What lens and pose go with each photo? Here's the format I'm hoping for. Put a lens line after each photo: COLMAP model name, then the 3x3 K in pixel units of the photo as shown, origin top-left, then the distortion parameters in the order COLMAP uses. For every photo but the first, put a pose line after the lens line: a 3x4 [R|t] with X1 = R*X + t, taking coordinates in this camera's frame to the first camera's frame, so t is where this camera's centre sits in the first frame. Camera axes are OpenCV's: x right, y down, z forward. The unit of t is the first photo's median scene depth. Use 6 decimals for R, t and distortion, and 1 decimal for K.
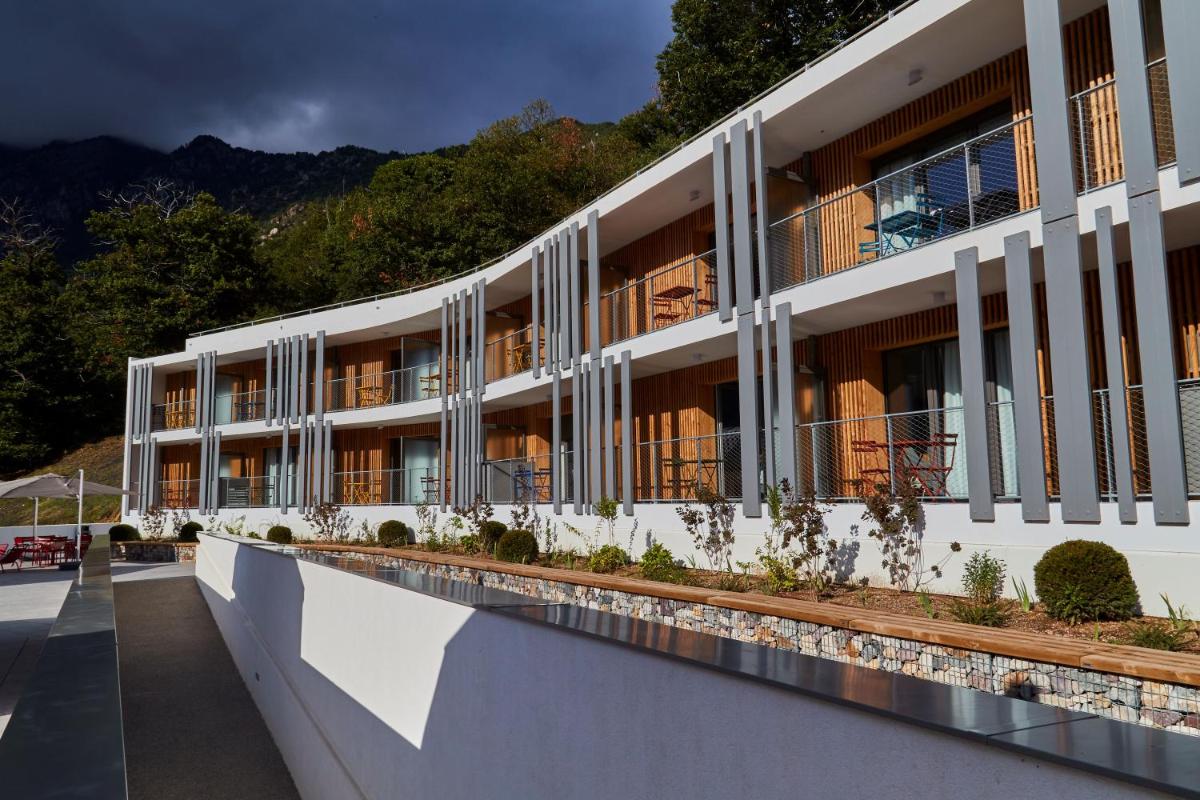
lens RADIAL K [[796.3, 0, 567.4], [0, 796.3, 402.9], [0, 0, 1]] dist [0.005659, 0.004363]
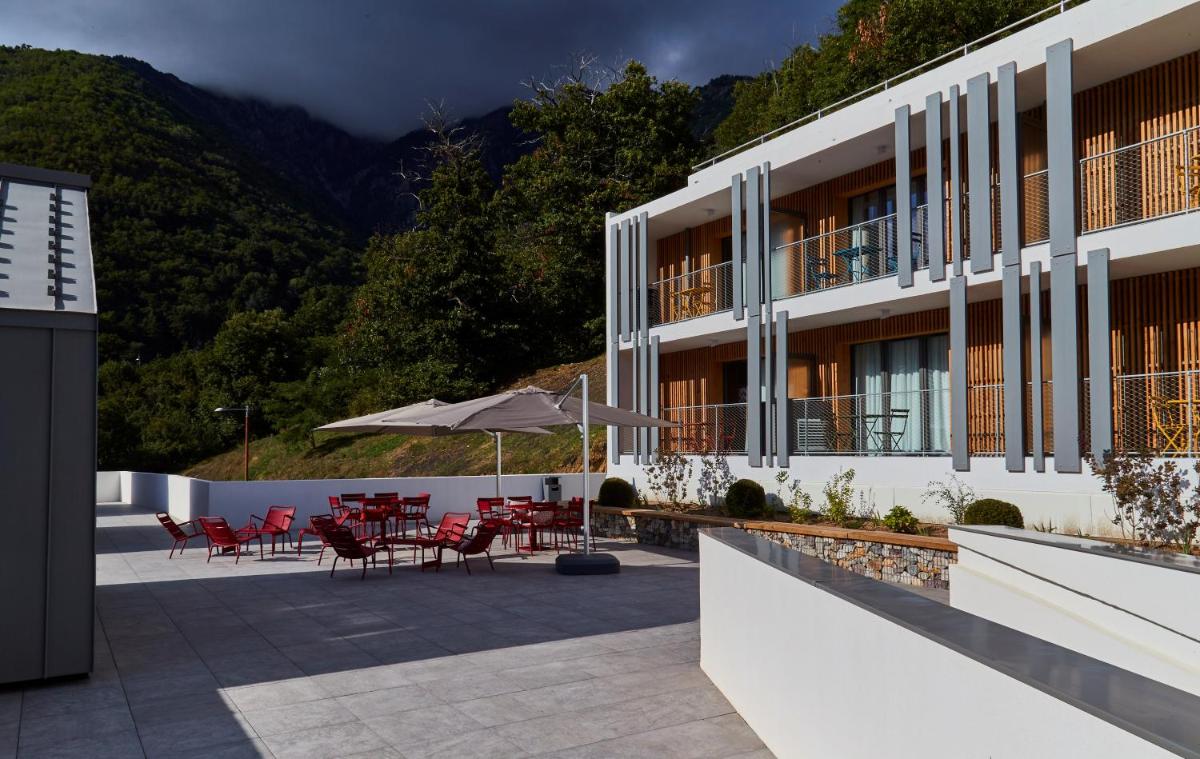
lens RADIAL K [[1048.4, 0, 599.5], [0, 1048.4, 383.2], [0, 0, 1]] dist [0.006198, 0.002991]
pose [[0.893108, -0.014230, -0.449618, -0.196268], [0.041807, 0.997799, 0.051465, 0.035746], [0.447896, -0.064761, 0.891737, 0.268209]]
